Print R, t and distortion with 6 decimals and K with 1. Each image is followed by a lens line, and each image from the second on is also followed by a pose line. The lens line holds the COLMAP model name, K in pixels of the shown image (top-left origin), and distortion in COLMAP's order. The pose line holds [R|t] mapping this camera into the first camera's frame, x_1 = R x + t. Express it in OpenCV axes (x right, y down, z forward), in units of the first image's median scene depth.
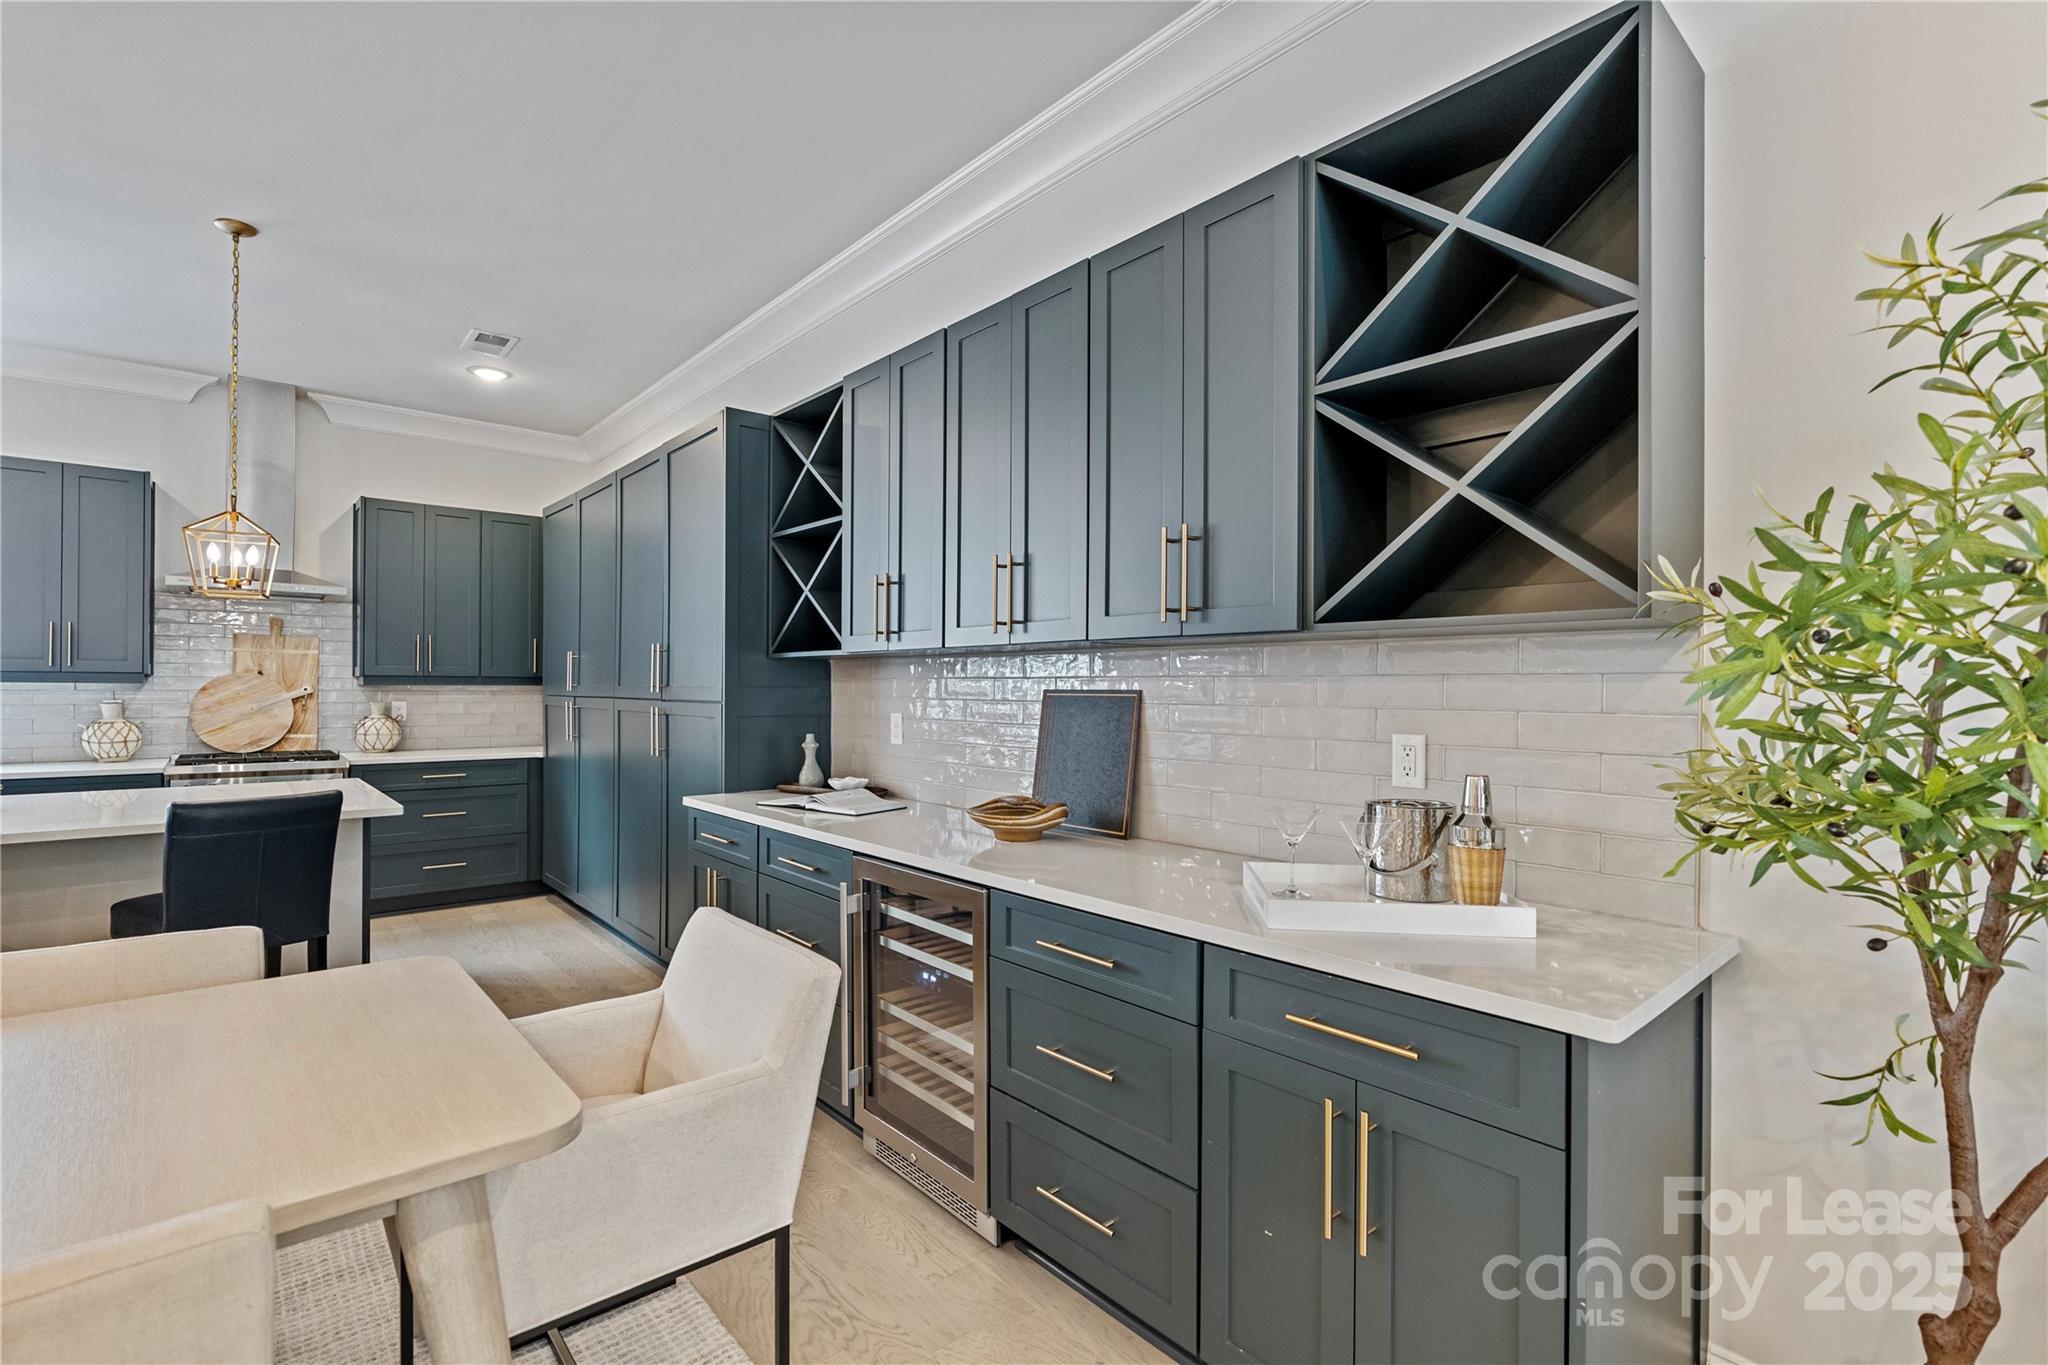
lens RADIAL K [[932.6, 0, 1019.3], [0, 932.6, 681.7], [0, 0, 1]] dist [-0.022244, 0.008922]
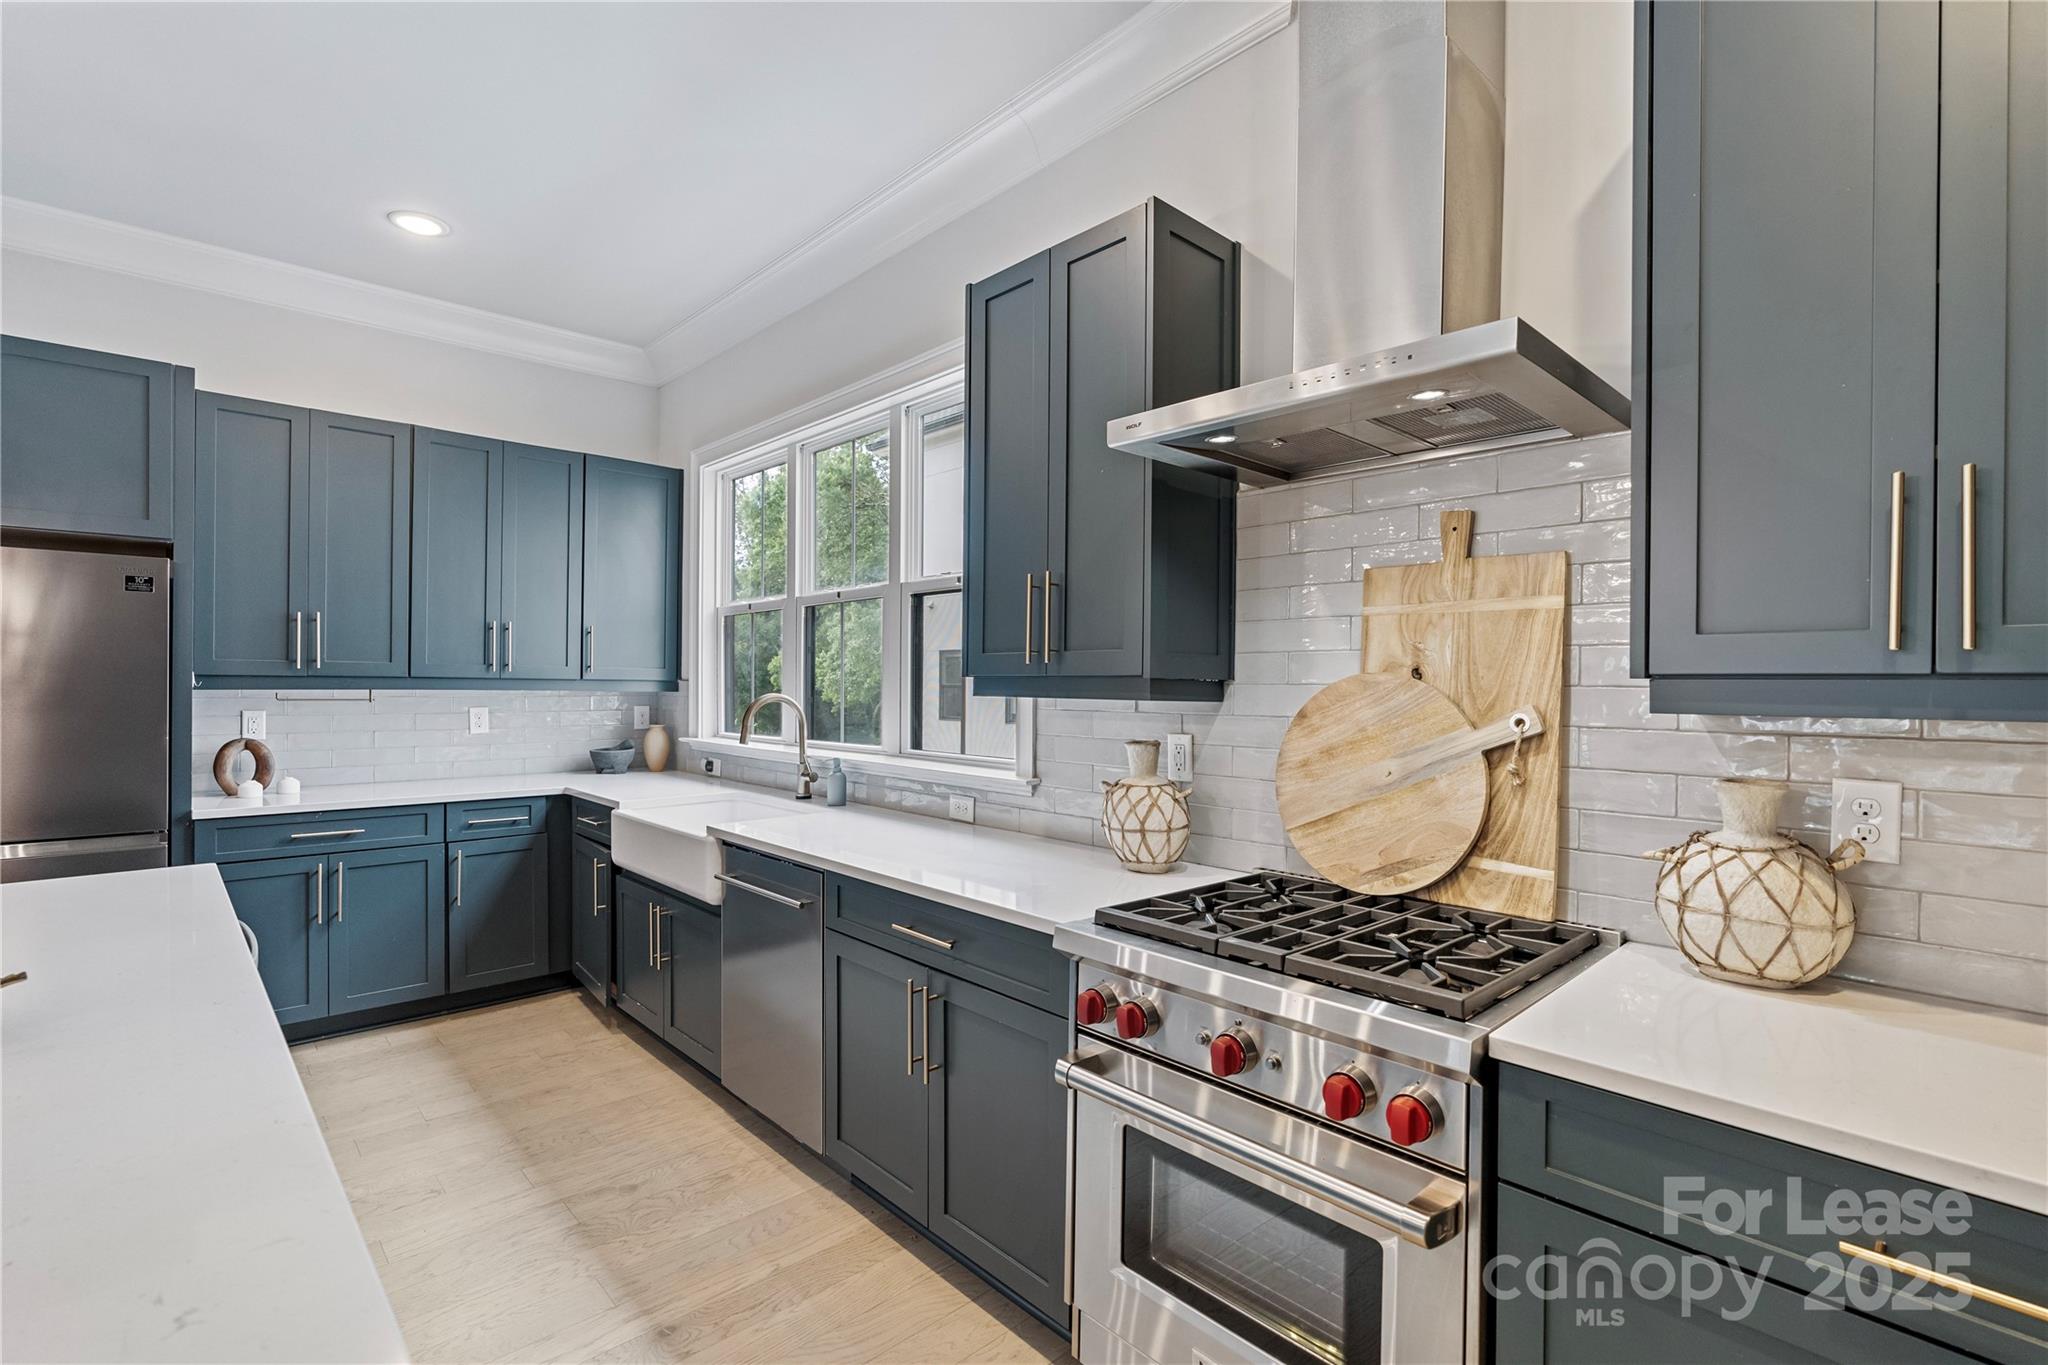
lens RADIAL K [[932.6, 0, 1019.3], [0, 932.6, 681.7], [0, 0, 1]] dist [-0.022244, 0.008922]
pose [[0.027662, -0.003790, -0.999610, -0.720139], [0.002483, 0.999990, -0.003723, -0.007462], [0.999614, -0.002379, 0.027671, 1.278929]]
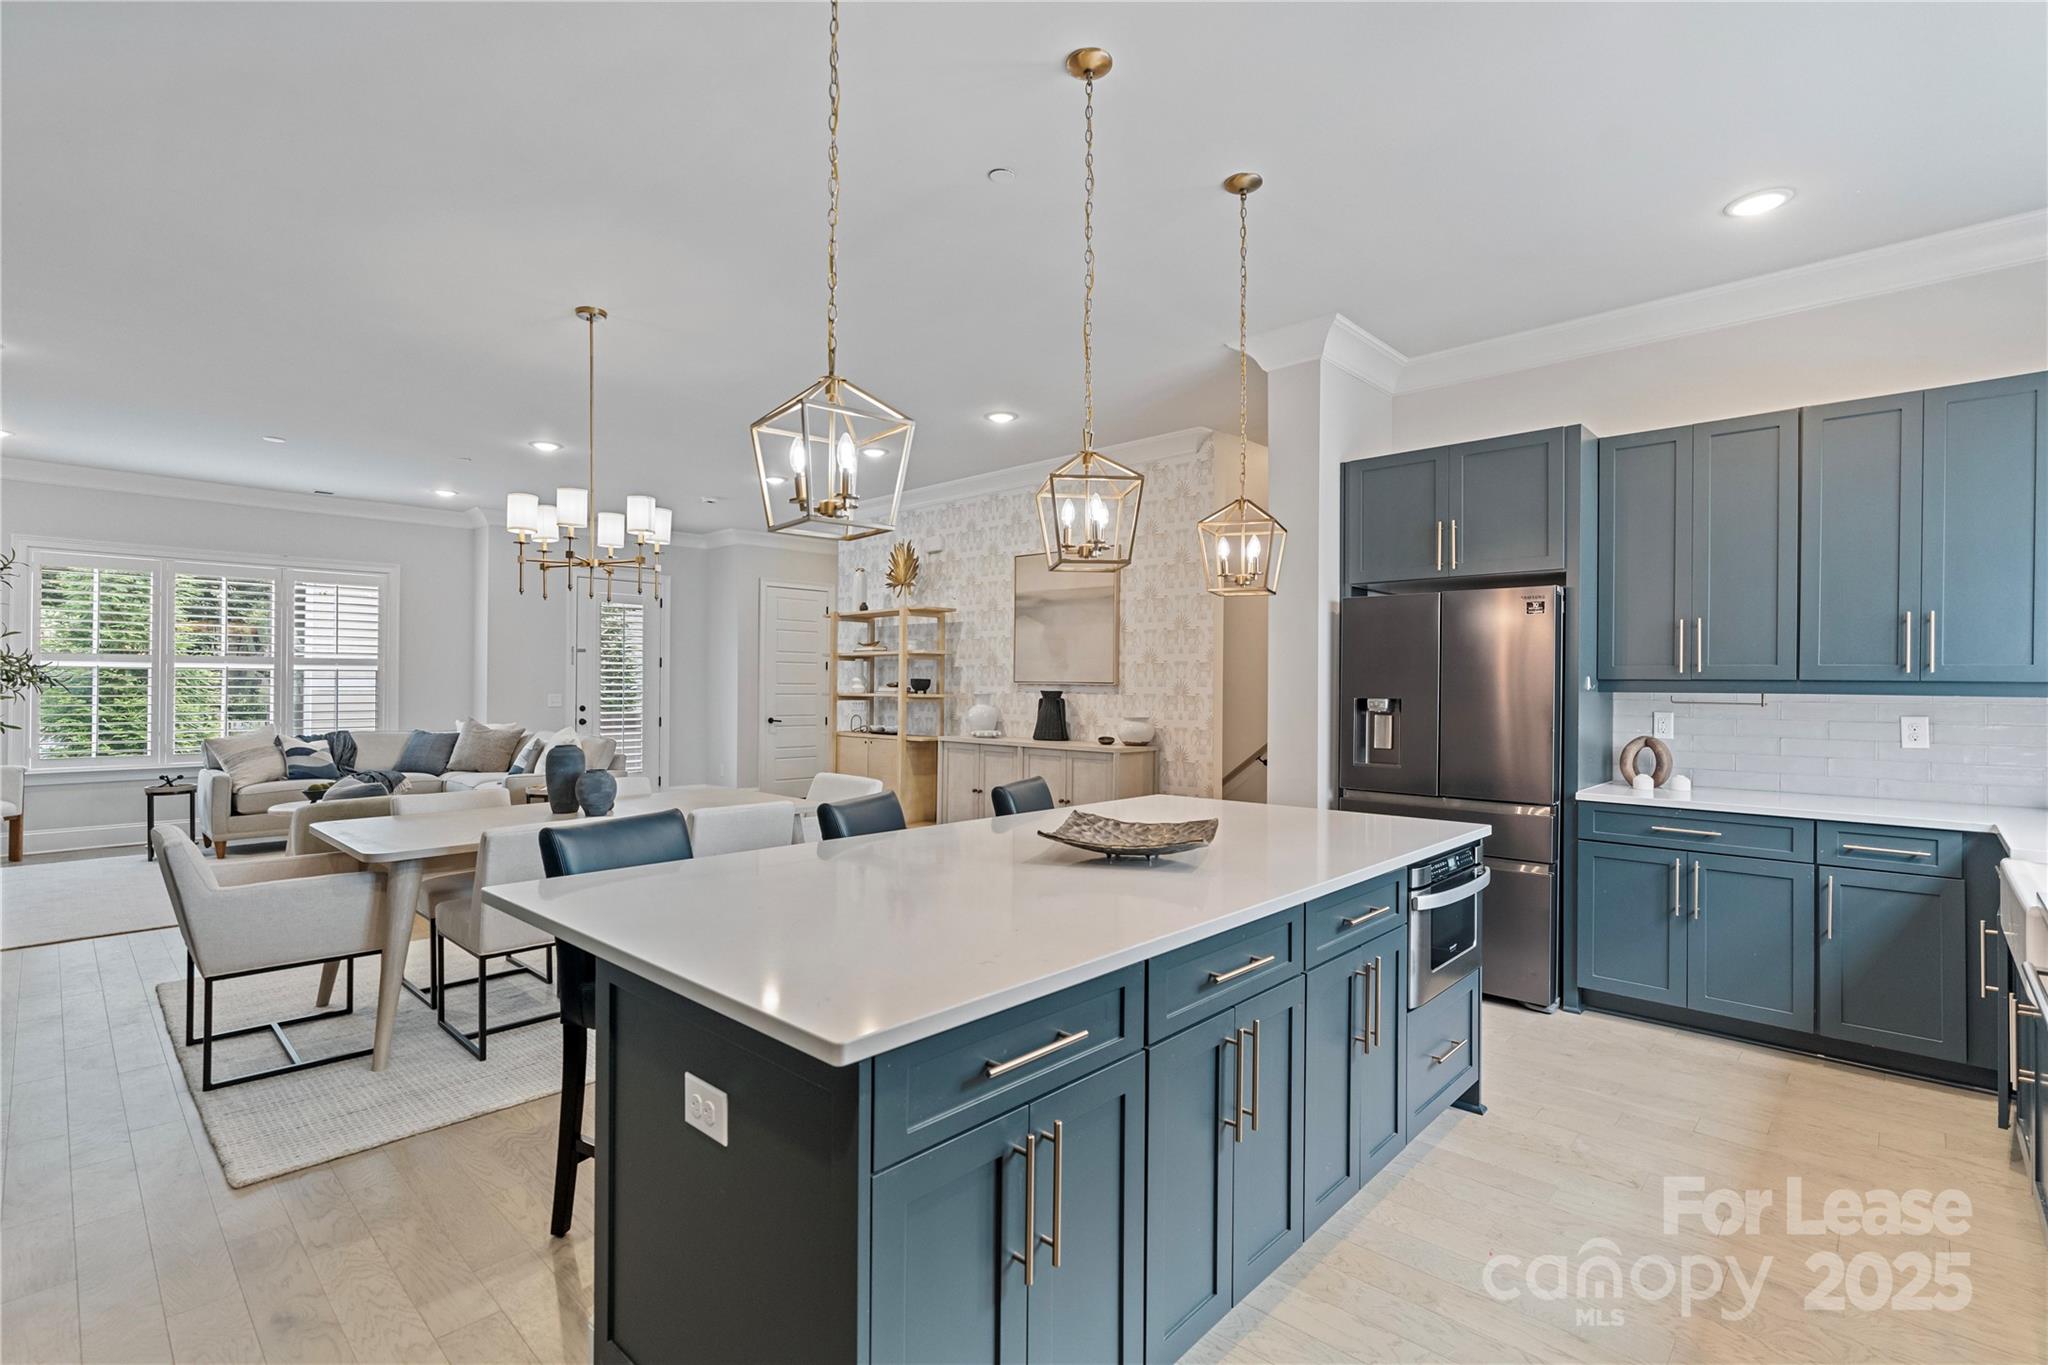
lens RADIAL K [[932.6, 0, 1019.3], [0, 932.6, 681.7], [0, 0, 1]] dist [-0.022244, 0.008922]
pose [[-0.994946, -0.009415, -0.099969, -0.889683], [-0.008351, 0.999904, -0.011053, 0.001037], [0.100064, -0.010162, -0.994929, 1.512501]]
